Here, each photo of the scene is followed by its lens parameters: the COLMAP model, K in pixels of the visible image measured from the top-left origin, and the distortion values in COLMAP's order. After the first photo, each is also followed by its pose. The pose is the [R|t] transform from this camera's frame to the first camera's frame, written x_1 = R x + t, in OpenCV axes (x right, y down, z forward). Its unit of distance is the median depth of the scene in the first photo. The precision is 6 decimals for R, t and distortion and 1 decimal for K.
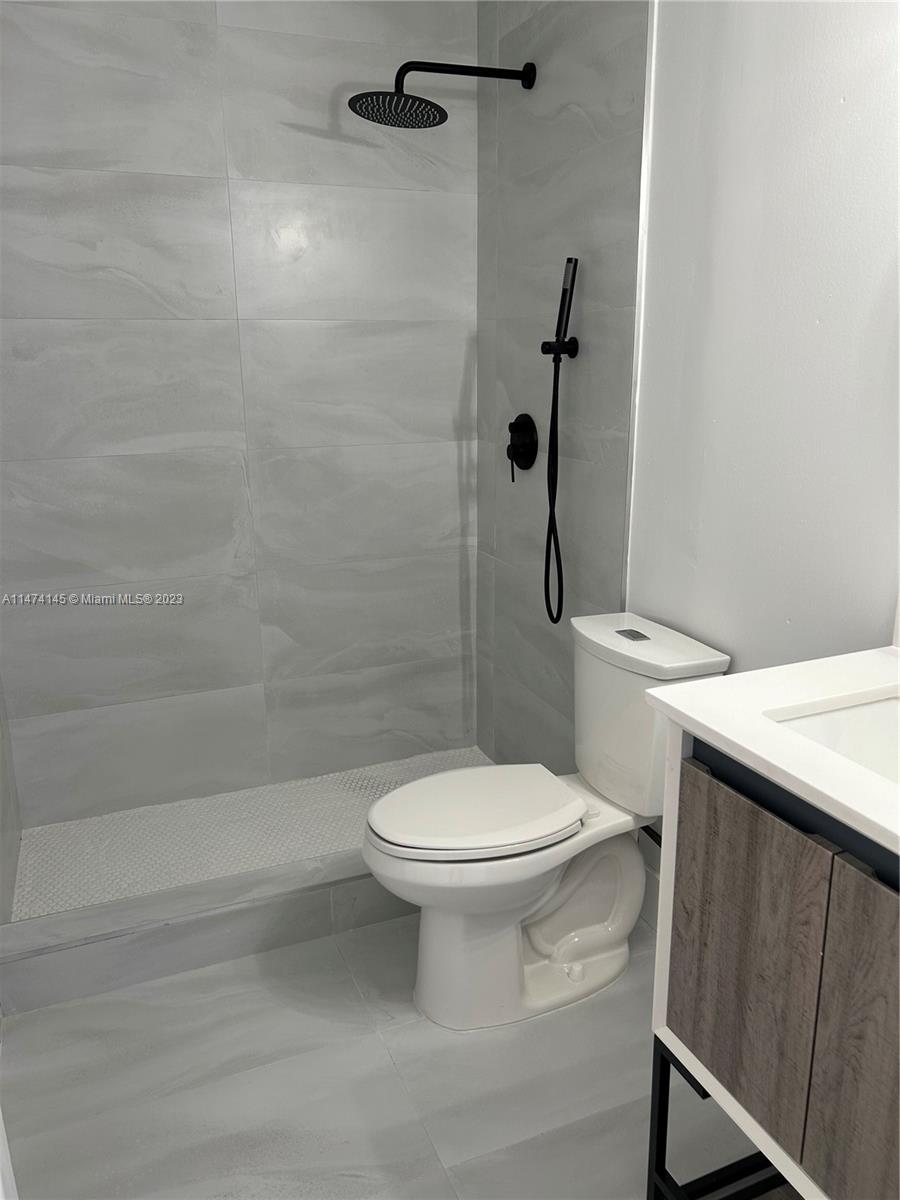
lens RADIAL K [[907.8, 0, 442.4], [0, 907.8, 593.6], [0, 0, 1]] dist [0.029820, -0.030864]
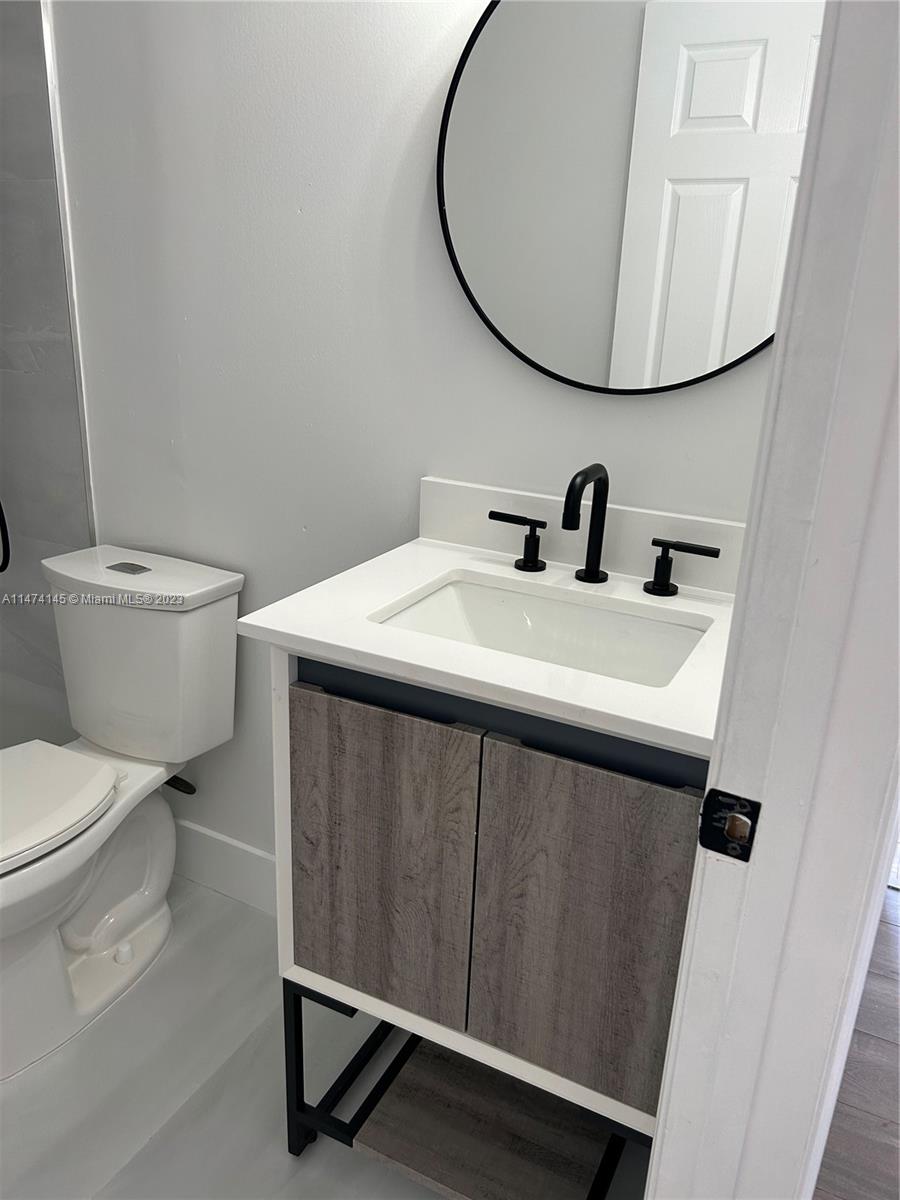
lens RADIAL K [[907.8, 0, 454.4], [0, 907.8, 608.4], [0, 0, 1]] dist [0.029820, -0.030864]
pose [[0.765206, -0.179054, 0.618385, -0.164279], [0.120097, 0.983385, 0.136128, 0.002378], [-0.632485, -0.029900, 0.773995, 0.197622]]
